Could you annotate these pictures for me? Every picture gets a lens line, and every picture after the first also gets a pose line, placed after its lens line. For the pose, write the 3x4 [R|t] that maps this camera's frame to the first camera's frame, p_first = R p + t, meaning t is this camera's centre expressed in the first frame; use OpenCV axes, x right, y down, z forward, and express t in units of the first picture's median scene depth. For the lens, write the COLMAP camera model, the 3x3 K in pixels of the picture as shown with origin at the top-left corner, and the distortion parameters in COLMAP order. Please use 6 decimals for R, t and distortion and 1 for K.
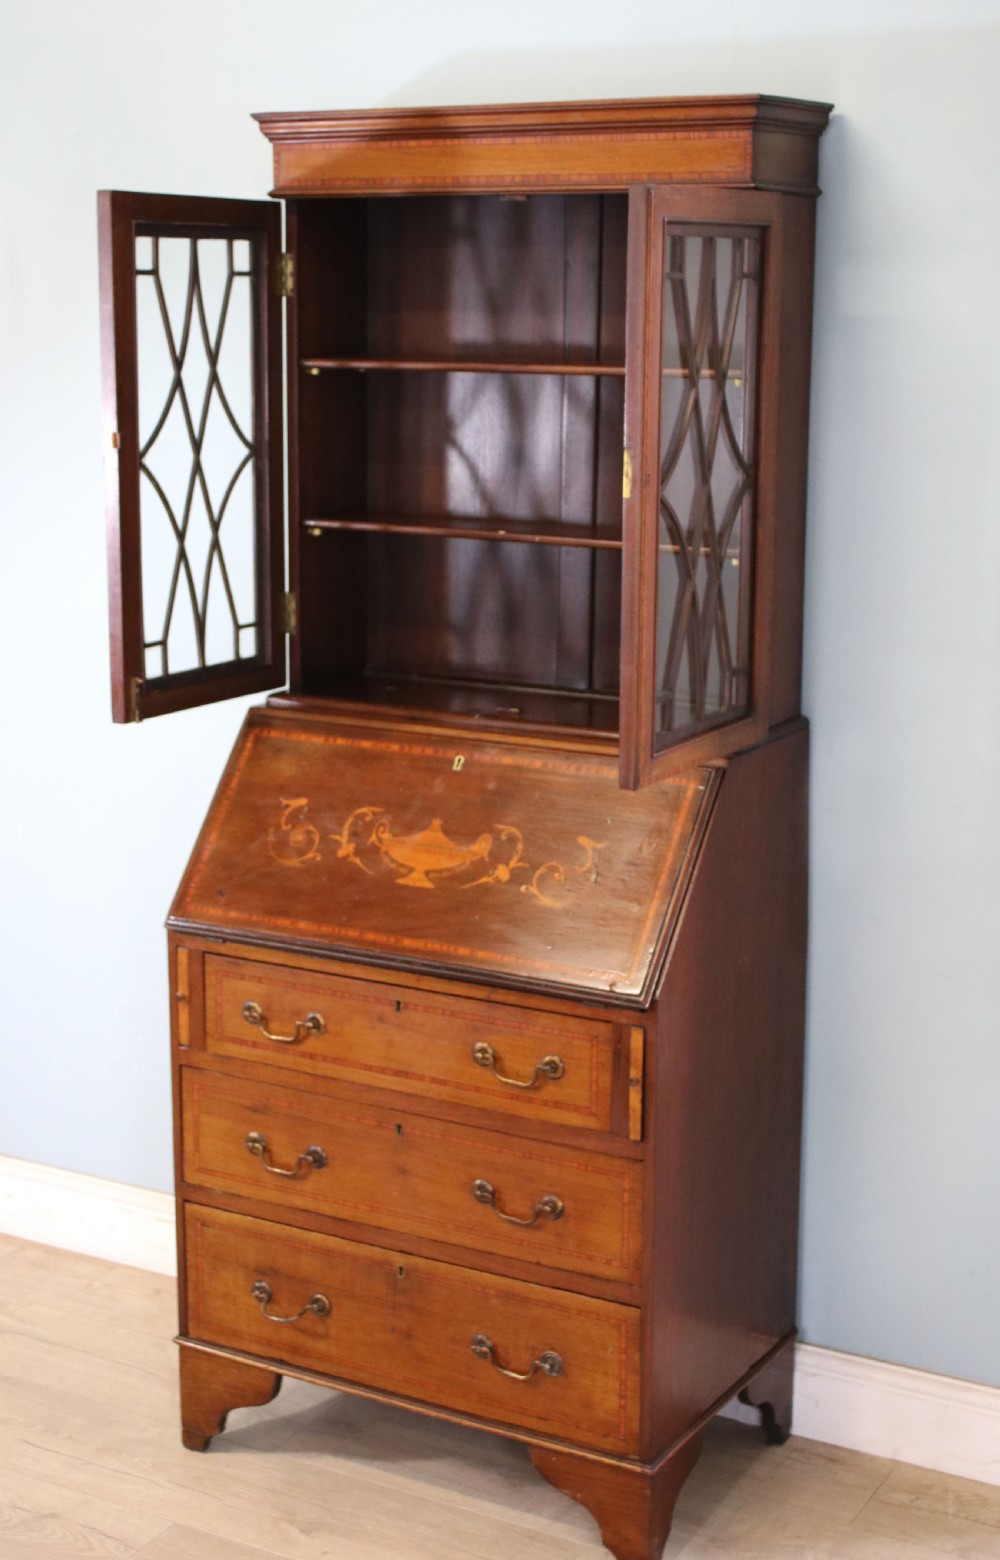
lens RADIAL K [[2328.2, 0, 526.2], [0, 2328.2, 771.8], [0, 0, 1]] dist [-0.034444, -0.004569]
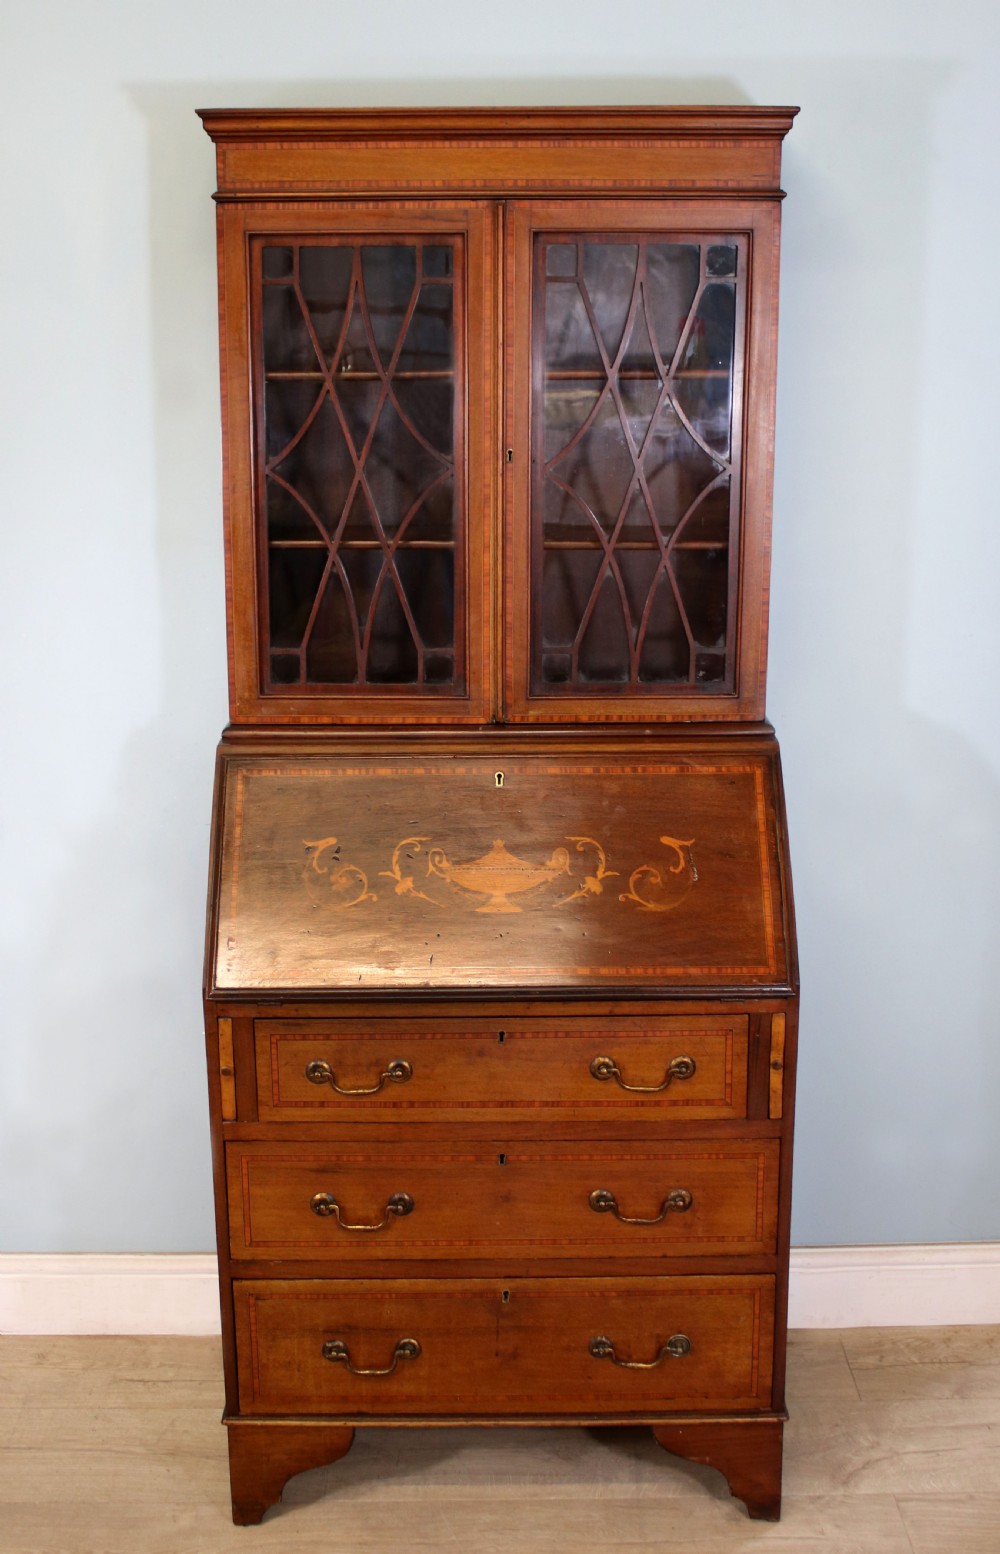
lens RADIAL K [[1804.1, 0, 502.5], [0, 1804.1, 697.6], [0, 0, 1]] dist [-0.129317, 0.137926]
pose [[0.869139, -0.118018, 0.480281, -0.391971], [0.109626, 0.992926, 0.045604, -0.072923], [-0.482265, 0.013015, 0.875929, 0.337799]]
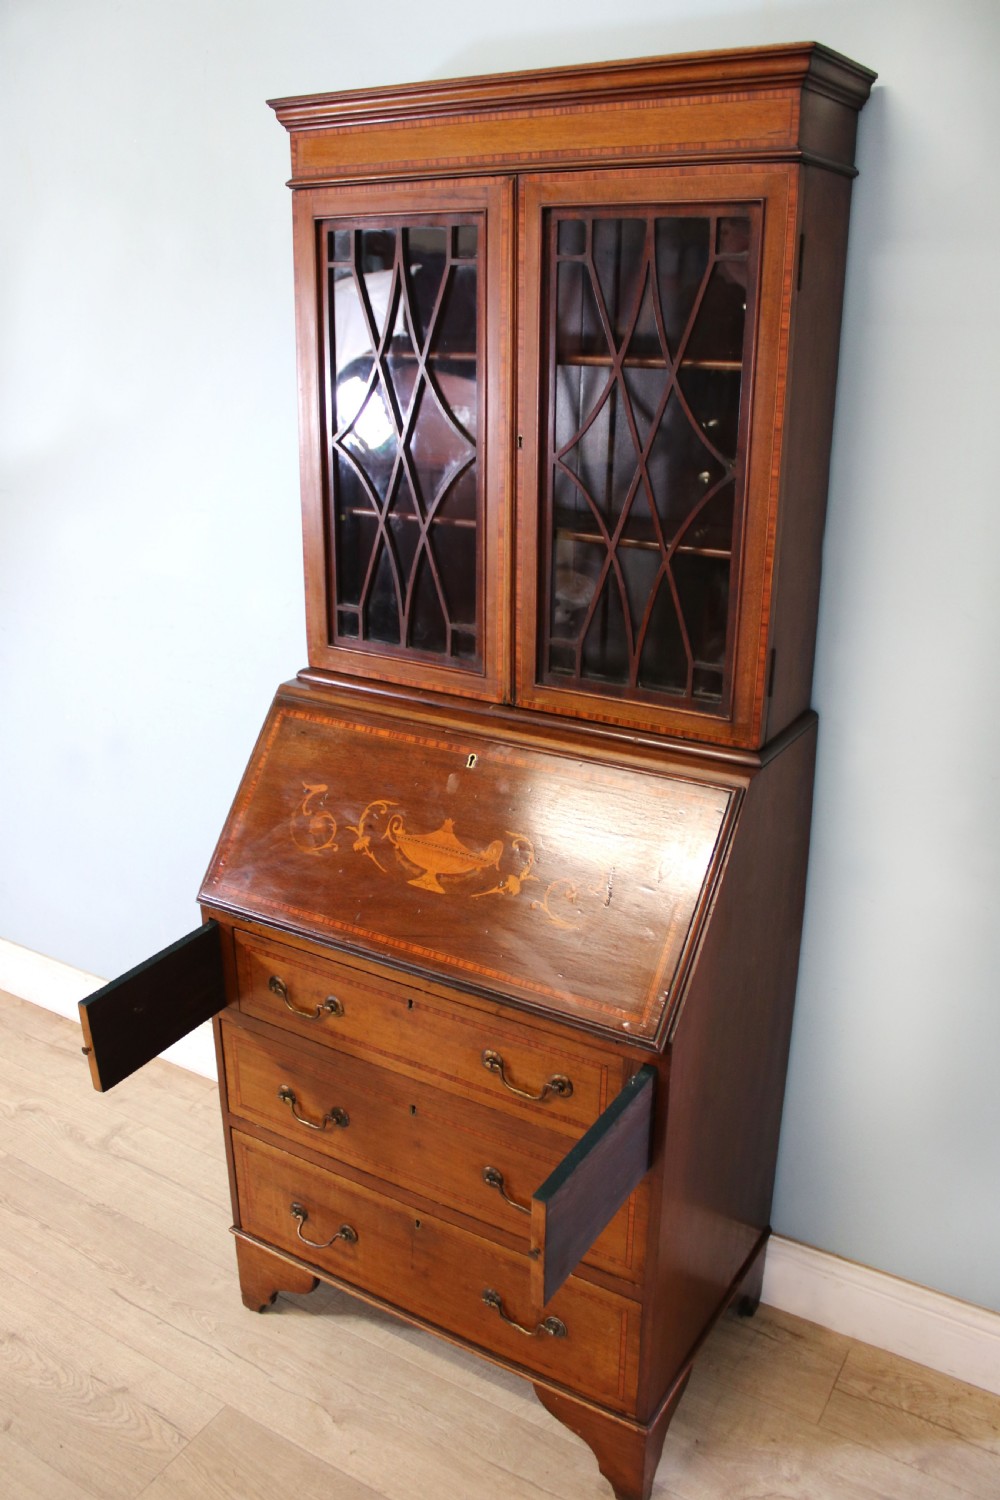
lens RADIAL K [[1249.6, 0, 500.0], [0, 1249.6, 750.0], [0, 0, 1]] dist [-0.169879, 0.151405]
pose [[0.999186, 0.011328, -0.038711, 0.003829], [-0.005759, 0.989985, 0.141058, -0.085004], [0.039921, -0.140720, 0.989244, 0.474272]]
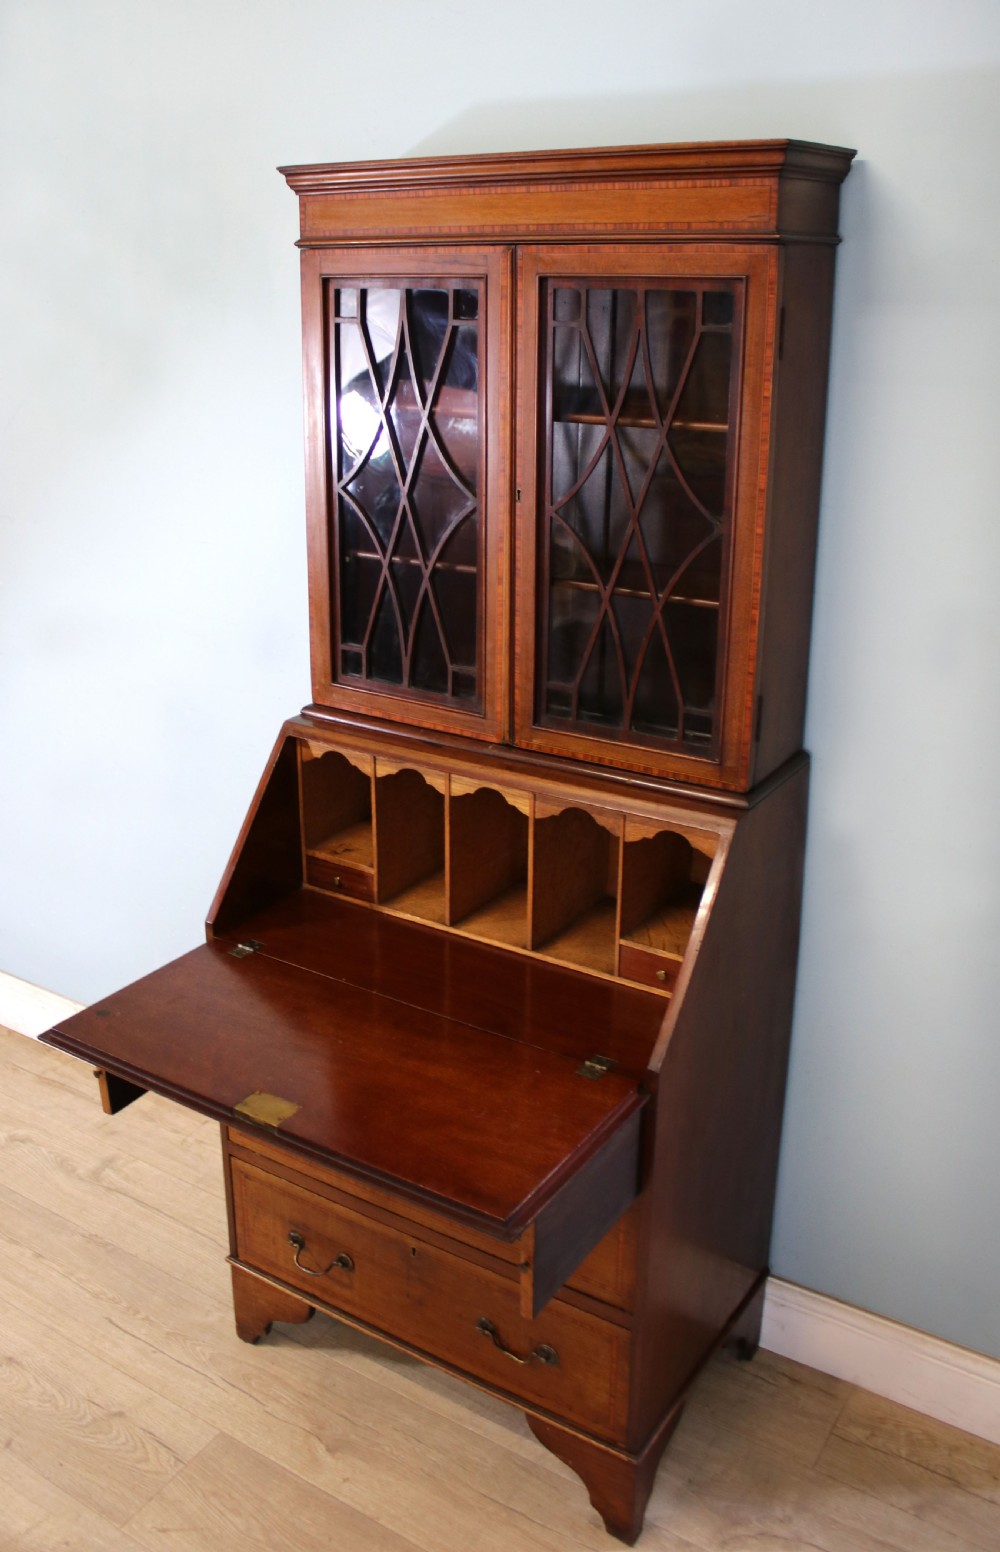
lens RADIAL K [[1407.2, 0, 429.7], [0, 1407.2, 708.0], [0, 0, 1]] dist [-0.171750, 0.152216]
pose [[0.995437, 0.015185, -0.094210, 0.011214], [-0.005445, 0.994688, 0.102793, -0.109814], [0.095270, -0.101811, 0.990231, 0.385149]]
